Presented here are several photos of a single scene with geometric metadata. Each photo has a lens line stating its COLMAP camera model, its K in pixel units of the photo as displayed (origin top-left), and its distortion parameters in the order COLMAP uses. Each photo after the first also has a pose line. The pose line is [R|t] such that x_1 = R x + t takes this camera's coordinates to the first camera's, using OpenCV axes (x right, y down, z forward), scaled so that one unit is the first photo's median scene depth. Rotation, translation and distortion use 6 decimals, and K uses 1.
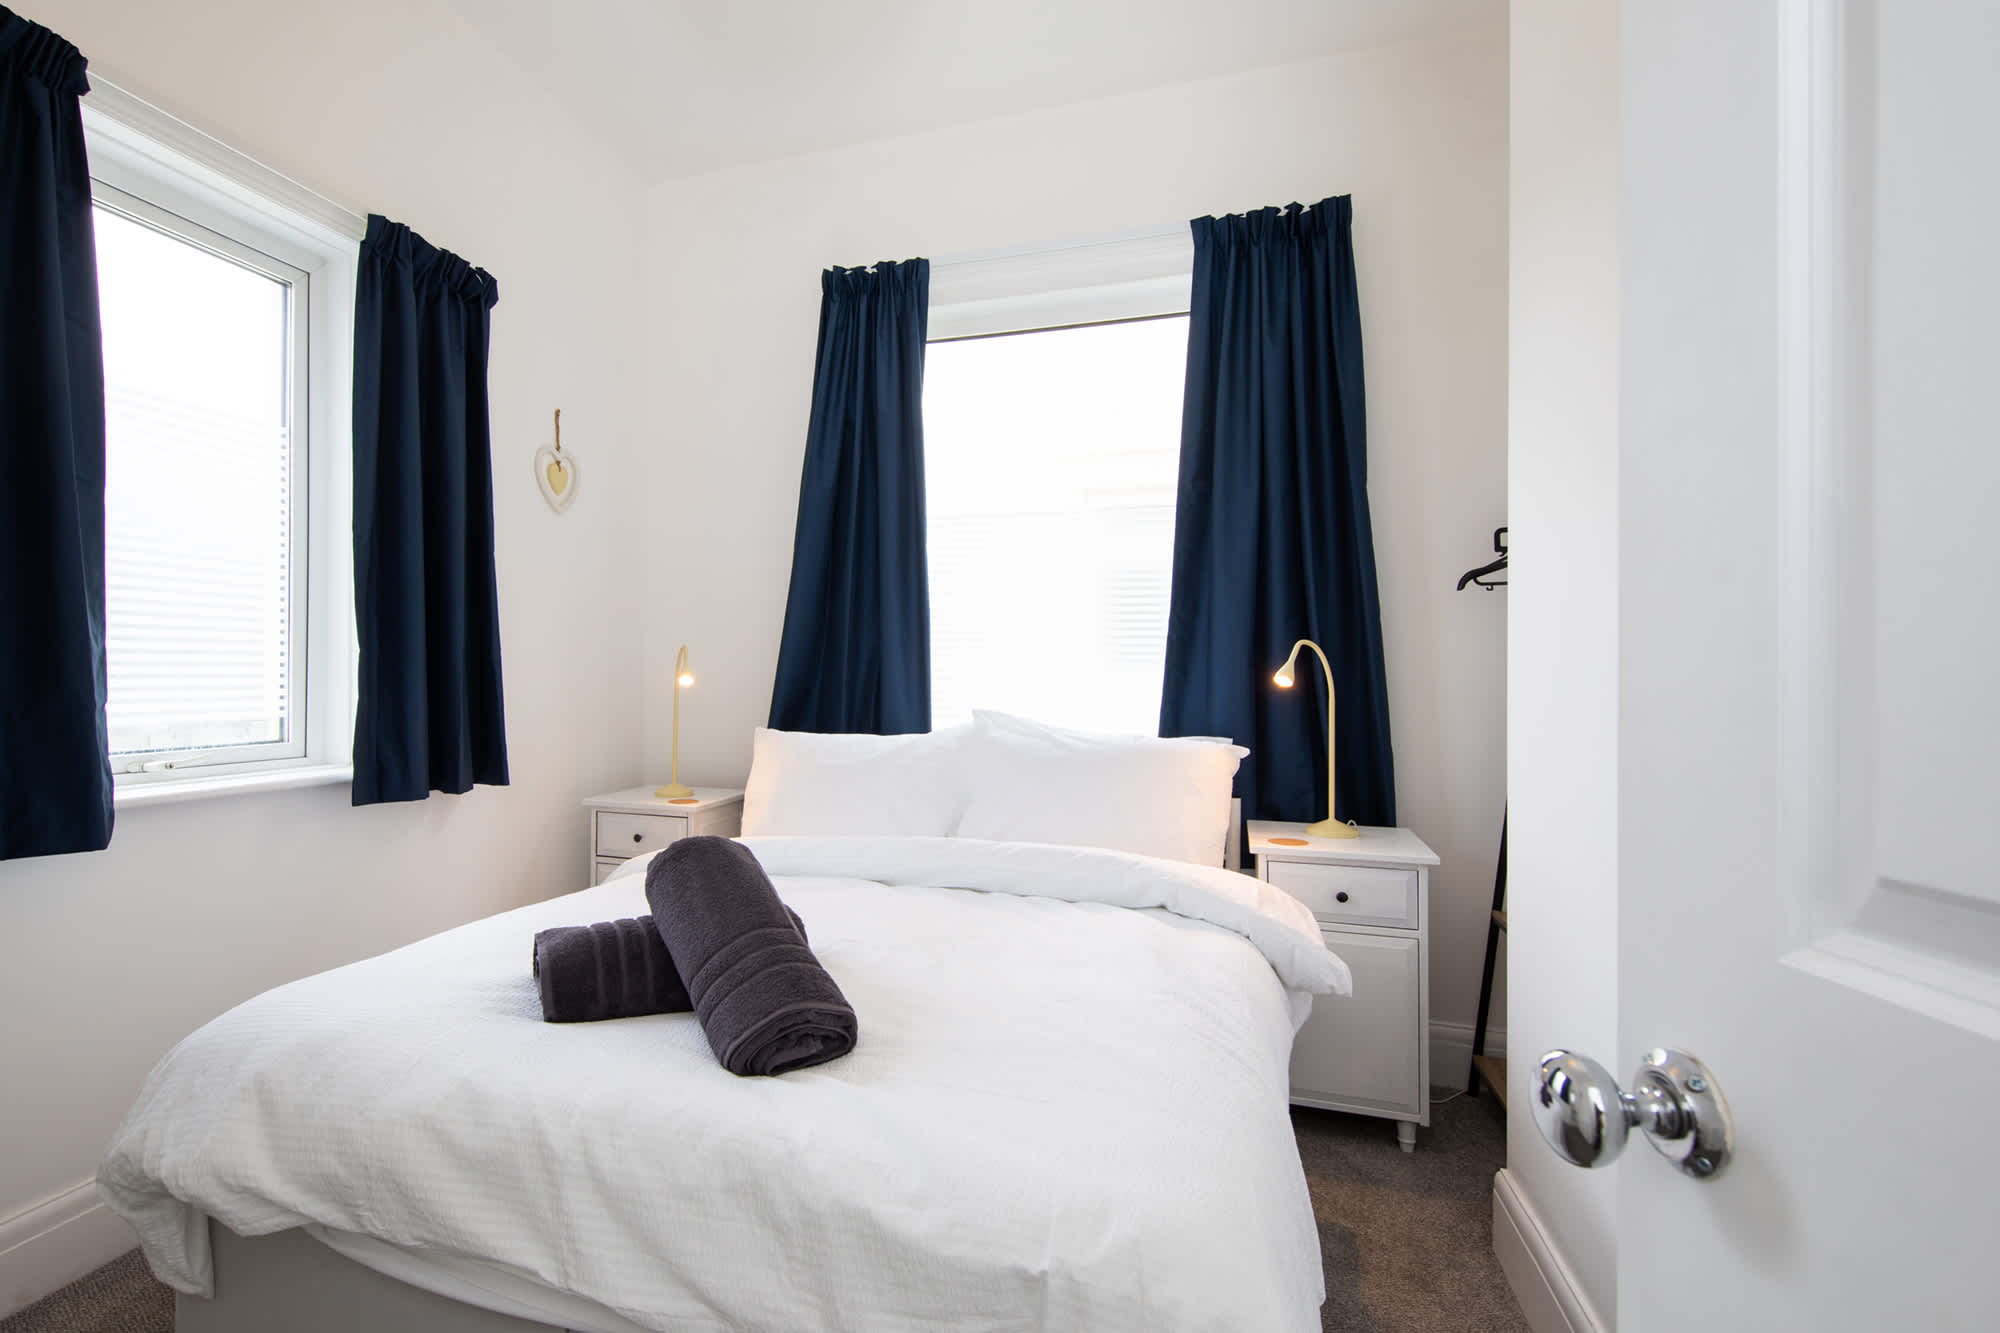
lens RADIAL K [[1017.8, 0, 1000.0], [0, 1017.8, 666.5], [0, 0, 1]] dist [0.000388, -0.007281]
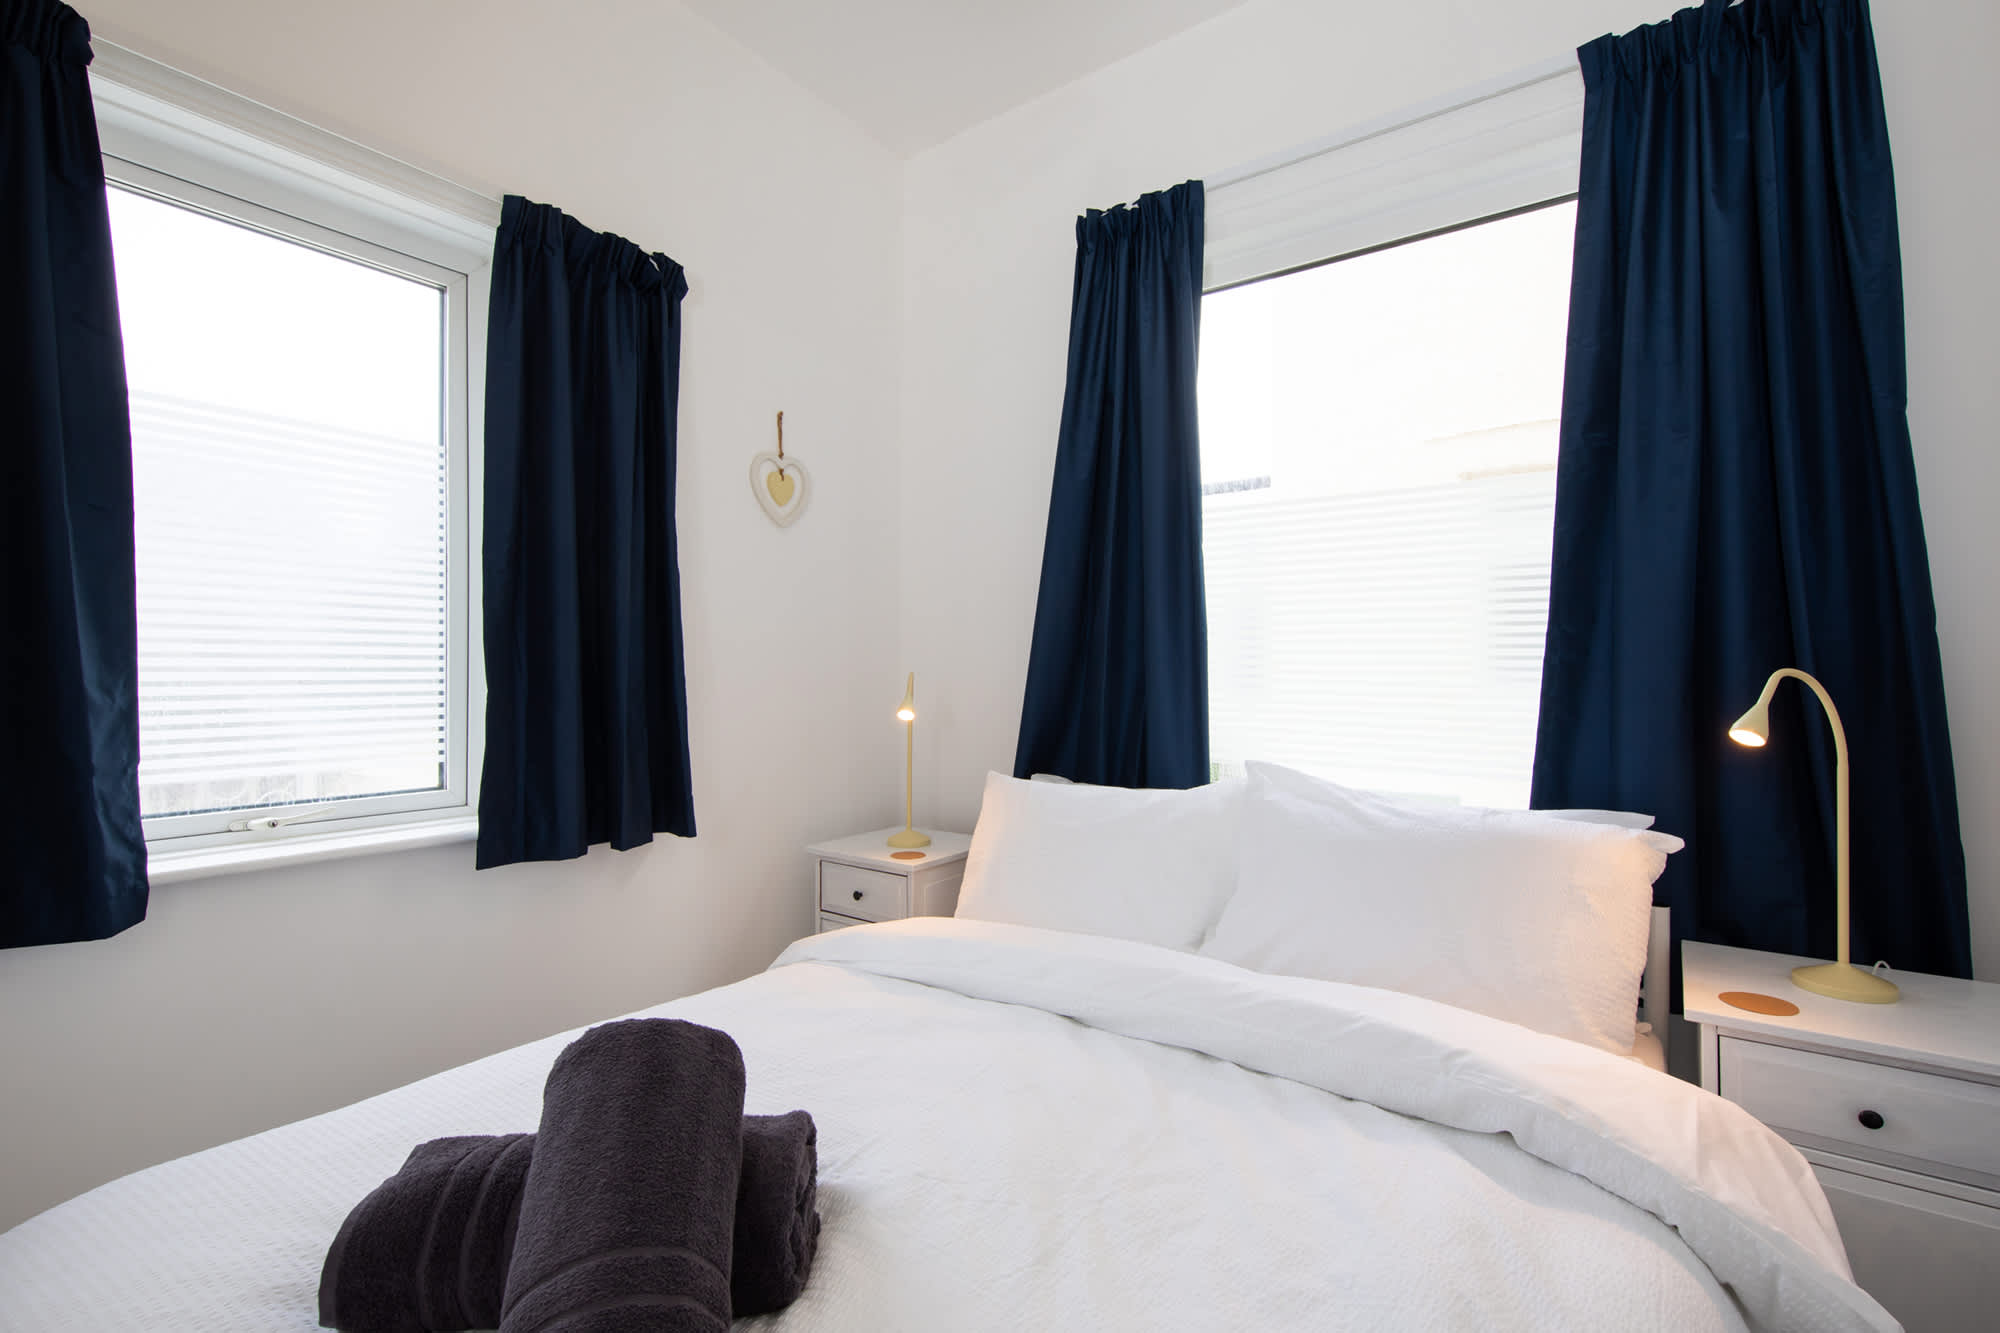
lens RADIAL K [[1009.3, 0, 1000.0], [0, 1009.3, 666.5], [0, 0, 1]] dist [0.013980, -0.013012]
pose [[0.935955, -0.004439, -0.352092, 0.068231], [0.002306, 0.999976, -0.006477, -0.023034], [0.352113, 0.005250, 0.935943, 0.254679]]
